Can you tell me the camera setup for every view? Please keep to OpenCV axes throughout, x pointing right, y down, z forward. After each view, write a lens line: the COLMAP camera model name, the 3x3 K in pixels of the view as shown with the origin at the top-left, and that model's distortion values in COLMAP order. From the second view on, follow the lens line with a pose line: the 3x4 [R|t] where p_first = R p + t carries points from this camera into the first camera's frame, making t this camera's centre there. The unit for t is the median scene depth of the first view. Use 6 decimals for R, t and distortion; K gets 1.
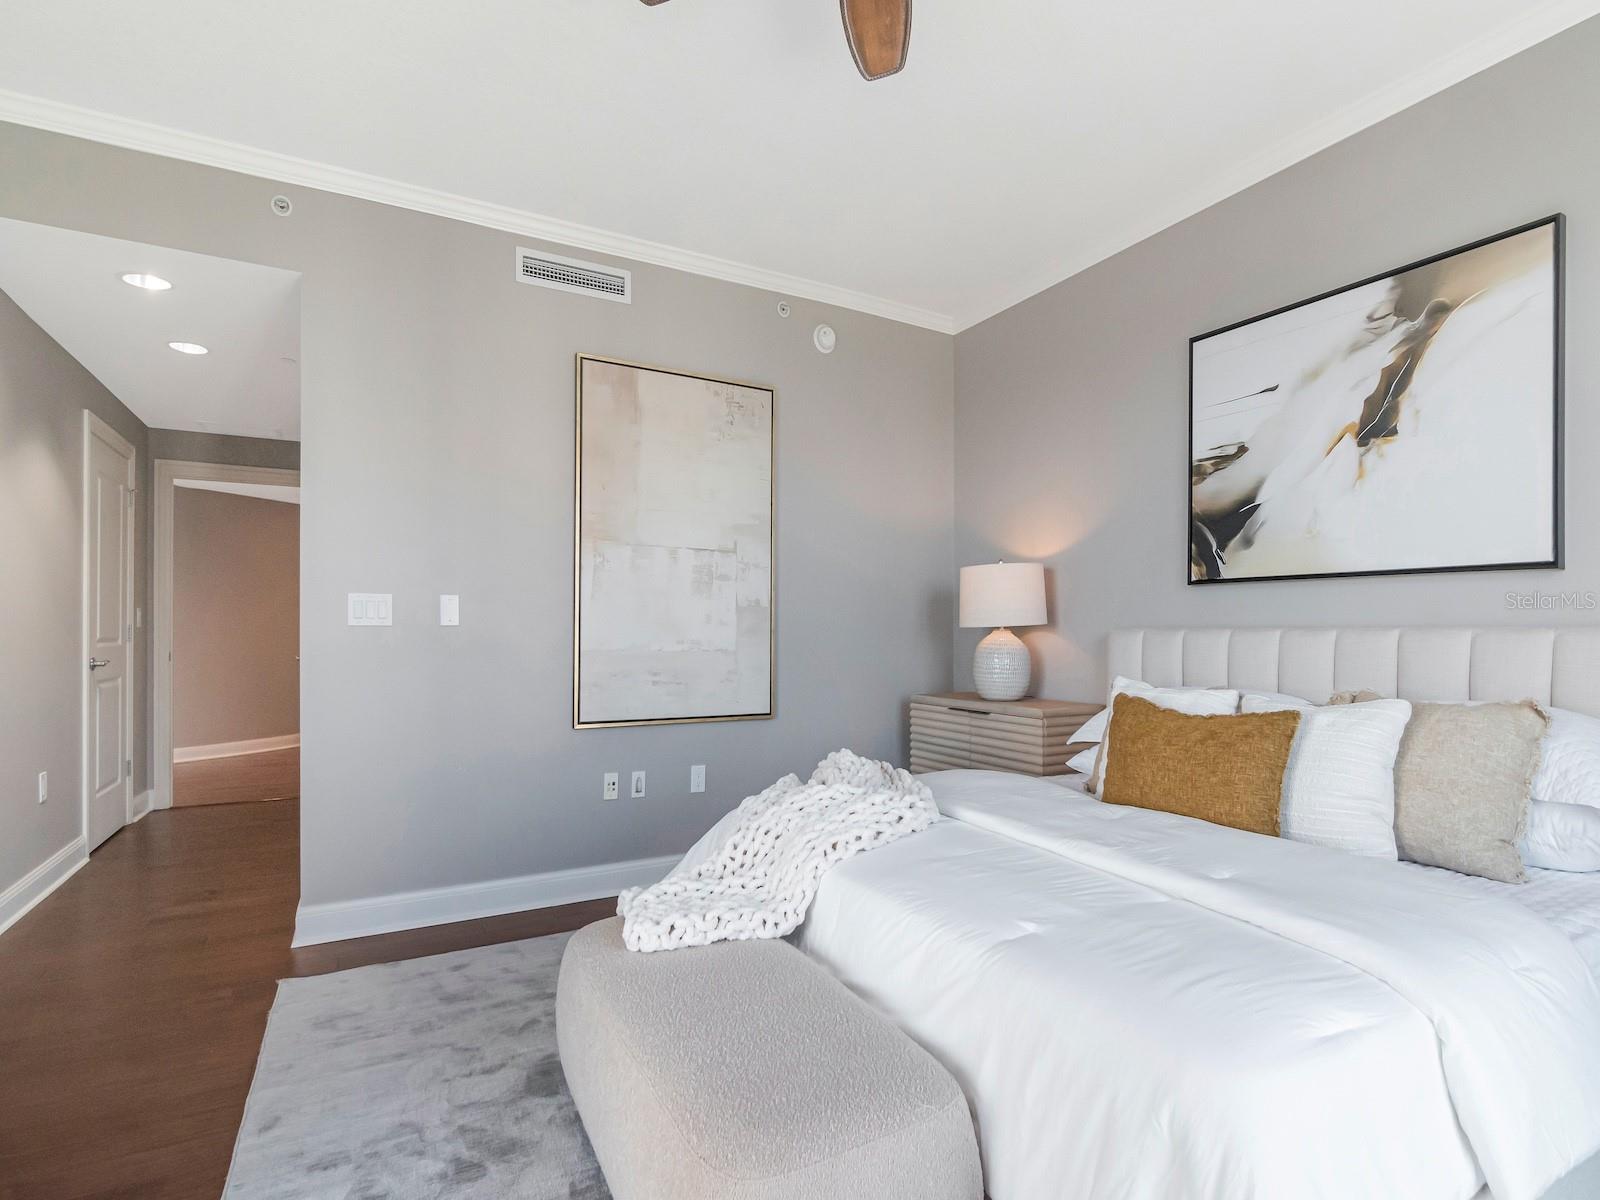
lens RADIAL K [[782.4, 0, 799.1], [0, 782.4, 638.7], [0, 0, 1]] dist [-0.021454, -0.000421]
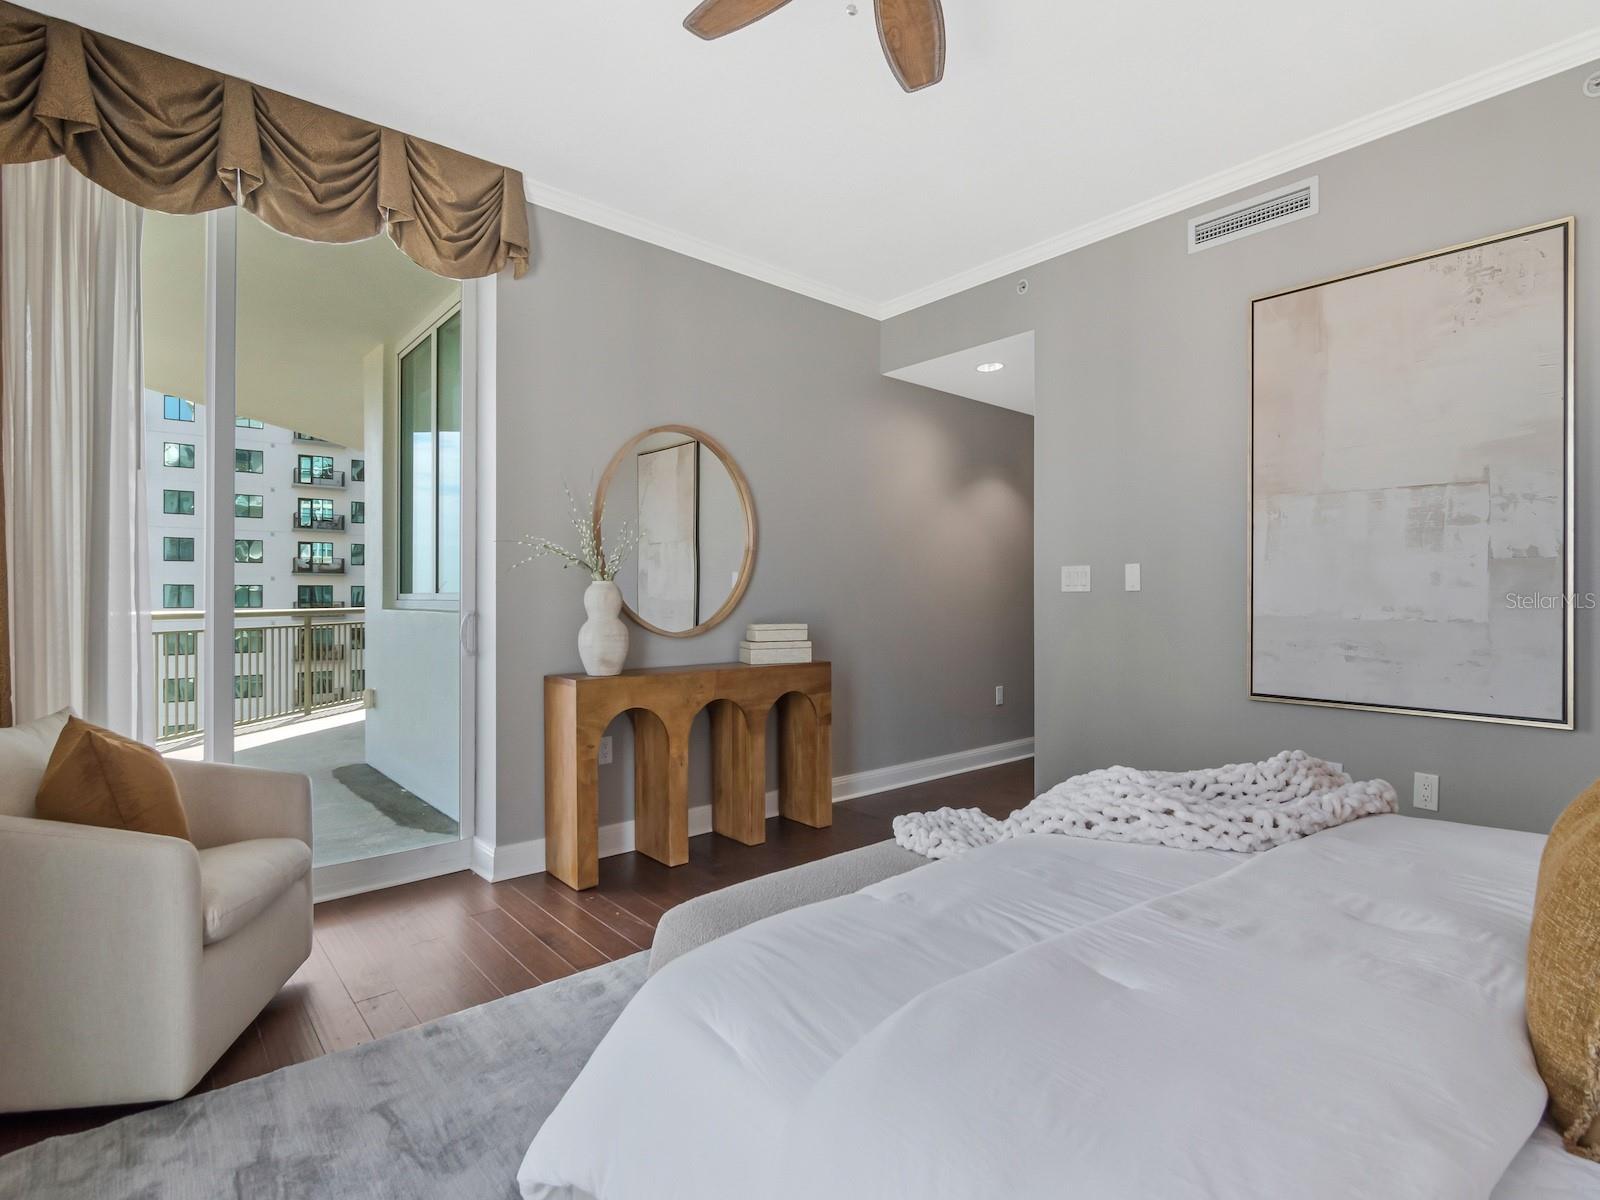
lens RADIAL K [[781.4, 0, 817.9], [0, 781.4, 600.5], [0, 0, 1]] dist [-0.007905, -0.001187]
pose [[0.218401, 0.002418, -0.975856, 0.477218], [-0.008480, 0.999964, 0.000580, 0.000252], [0.975822, 0.008148, 0.218414, 0.269194]]
